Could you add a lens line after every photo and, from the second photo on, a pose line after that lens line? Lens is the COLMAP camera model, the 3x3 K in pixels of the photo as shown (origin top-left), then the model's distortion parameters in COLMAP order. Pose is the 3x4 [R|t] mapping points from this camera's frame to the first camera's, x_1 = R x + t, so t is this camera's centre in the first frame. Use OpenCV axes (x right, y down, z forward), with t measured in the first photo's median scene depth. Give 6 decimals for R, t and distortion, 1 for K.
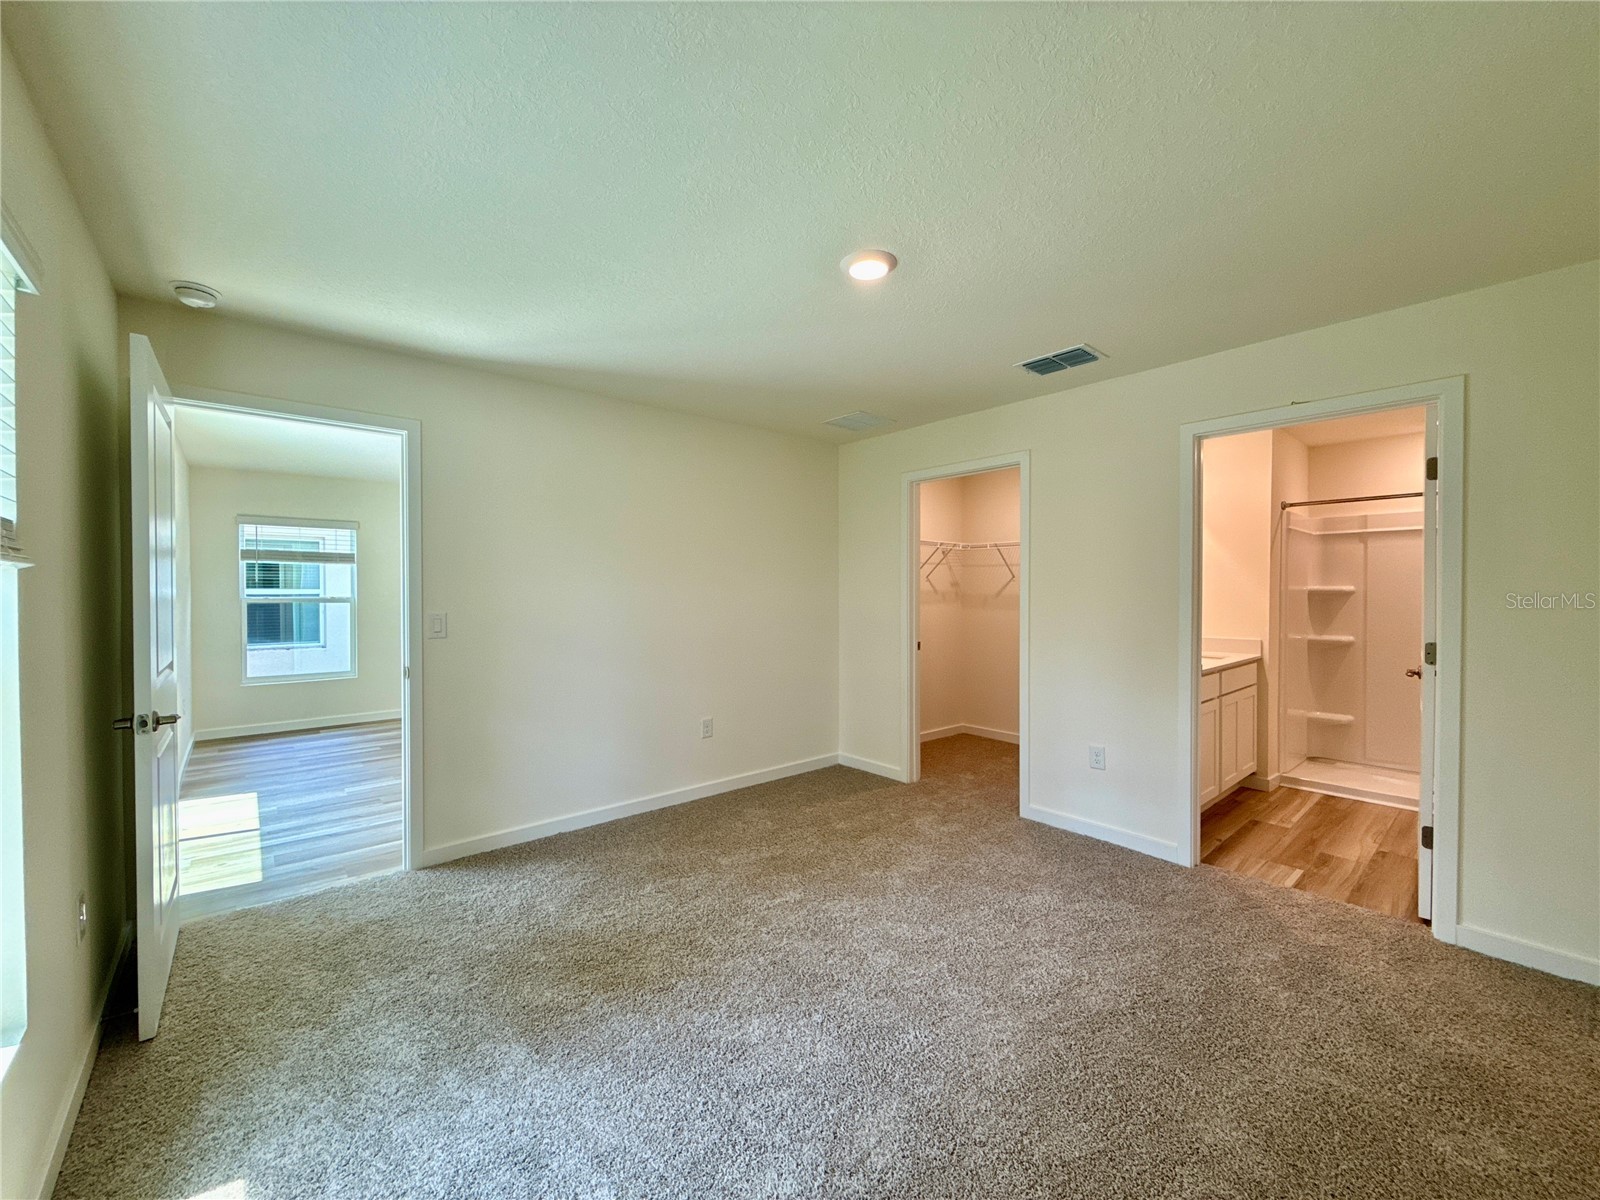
lens RADIAL K [[639.3, 0, 797.9], [0, 639.3, 599.5], [0, 0, 1]] dist [0.001420, -0.000740]
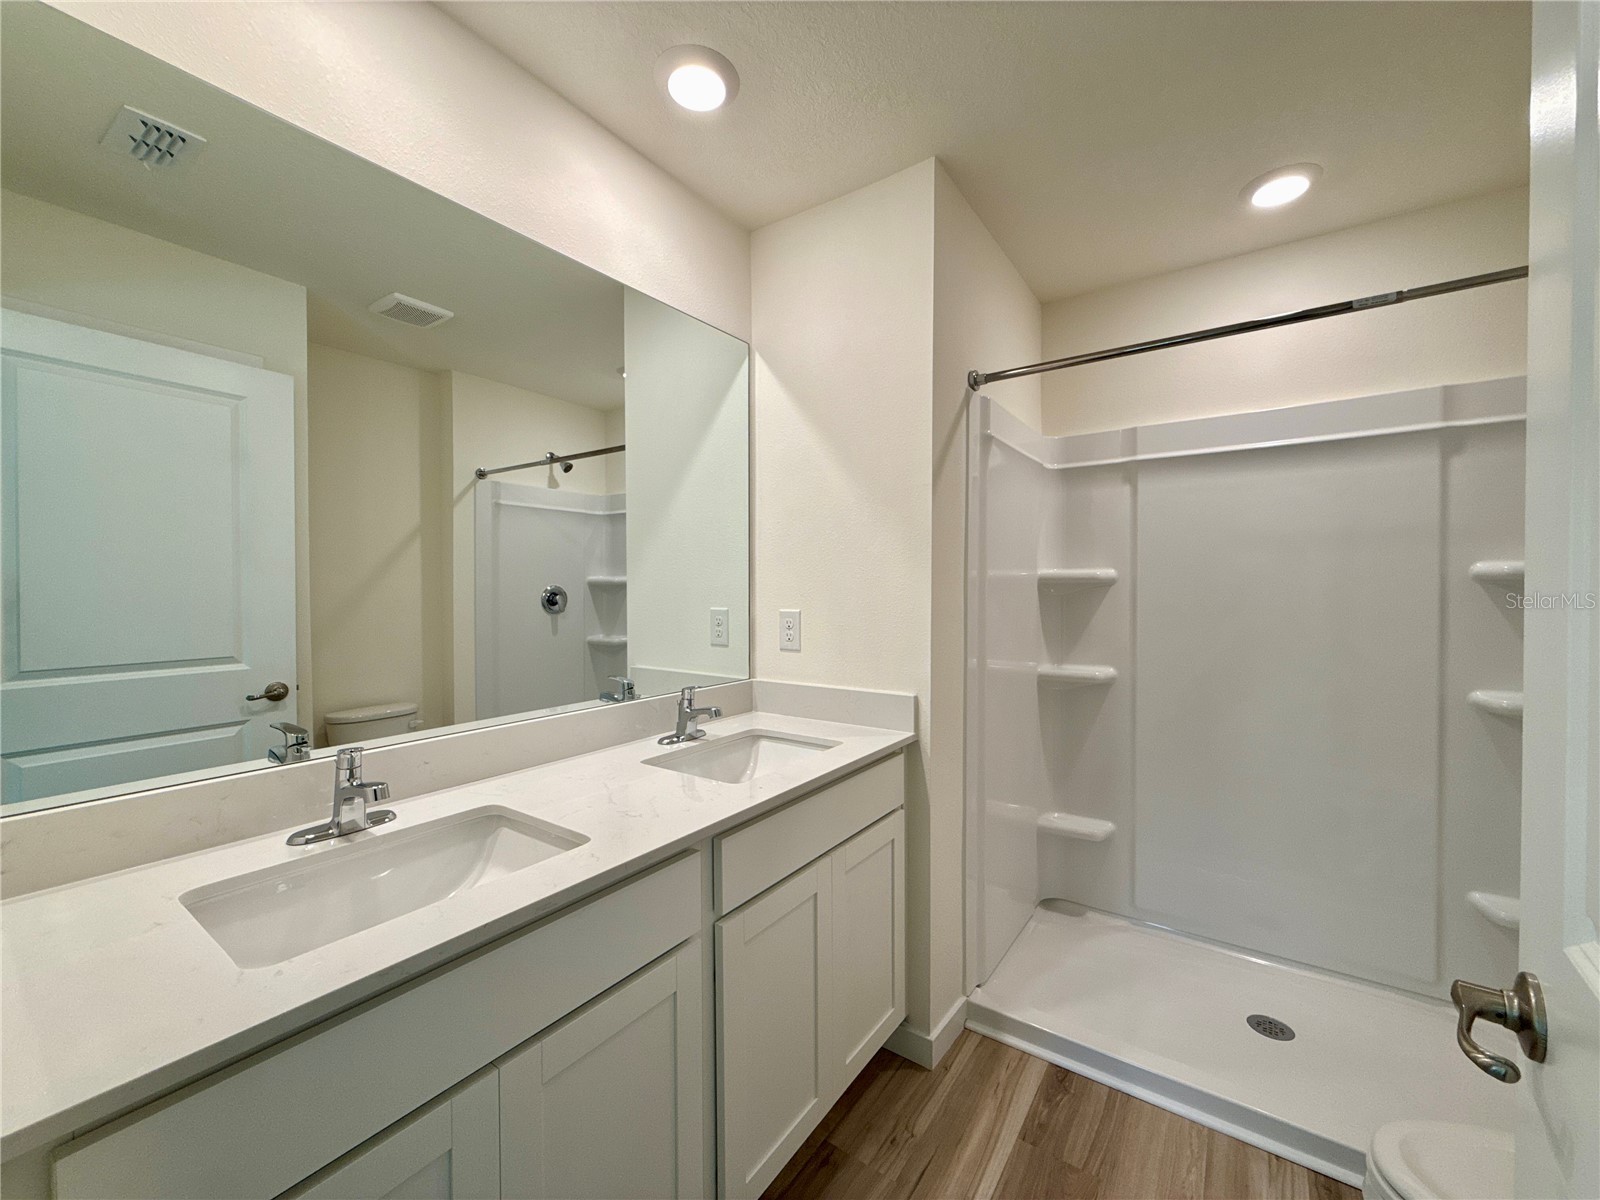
lens RADIAL K [[639.3, 0, 804.0], [0, 639.3, 594.7], [0, 0, 1]] dist [0.001420, -0.000740]
pose [[0.970230, -0.001401, 0.242182, 0.514071], [0.001312, 0.999999, 0.000529, -0.000955], [-0.242183, -0.000195, 0.970231, 0.575451]]
